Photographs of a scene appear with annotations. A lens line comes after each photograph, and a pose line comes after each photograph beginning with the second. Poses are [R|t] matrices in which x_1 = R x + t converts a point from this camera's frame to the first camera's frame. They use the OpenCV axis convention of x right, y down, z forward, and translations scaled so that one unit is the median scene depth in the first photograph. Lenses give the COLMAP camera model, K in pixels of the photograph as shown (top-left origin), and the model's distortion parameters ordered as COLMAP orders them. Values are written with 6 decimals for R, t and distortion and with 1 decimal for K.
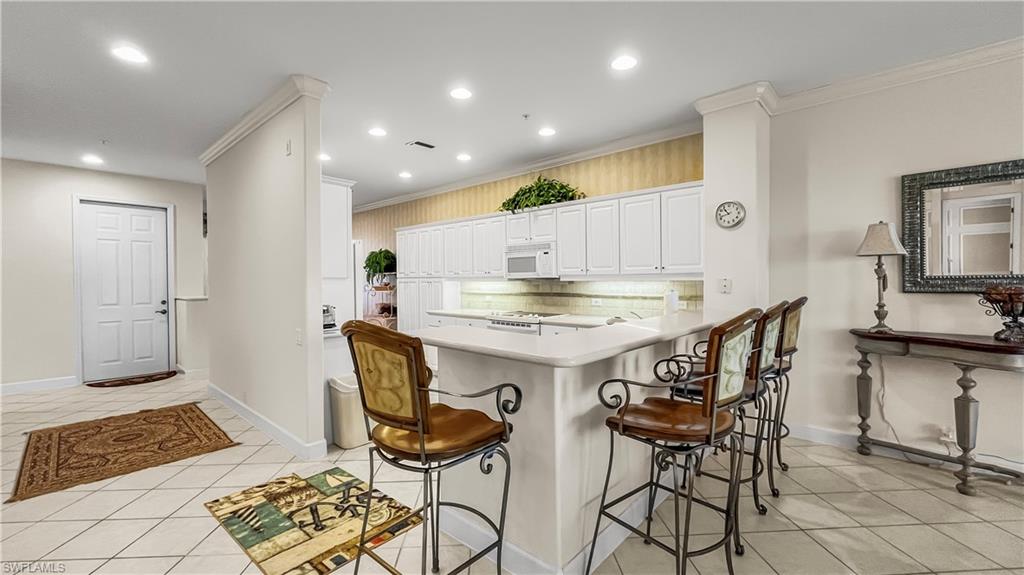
lens RADIAL K [[414.9, 0, 510.0], [0, 414.9, 285.7], [0, 0, 1]] dist [-0.003344, -0.000229]
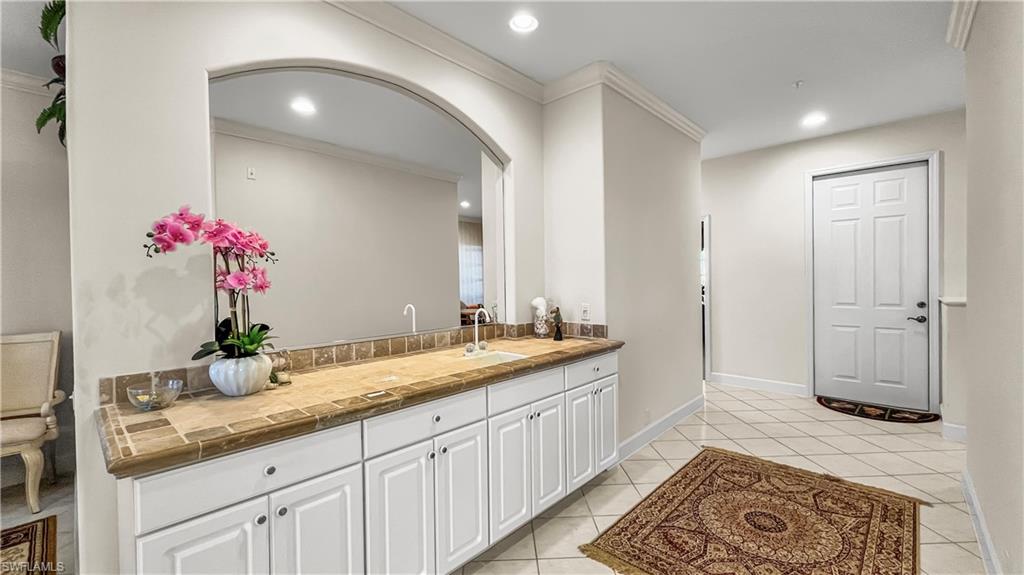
lens RADIAL K [[414.9, 0, 511.7], [0, 414.9, 287.0], [0, 0, 1]] dist [-0.003344, -0.000229]
pose [[-0.019392, 0.015053, -0.999699, -0.276869], [0.003473, 0.999882, 0.014988, -0.001040], [0.999806, -0.003181, -0.019442, 0.598622]]
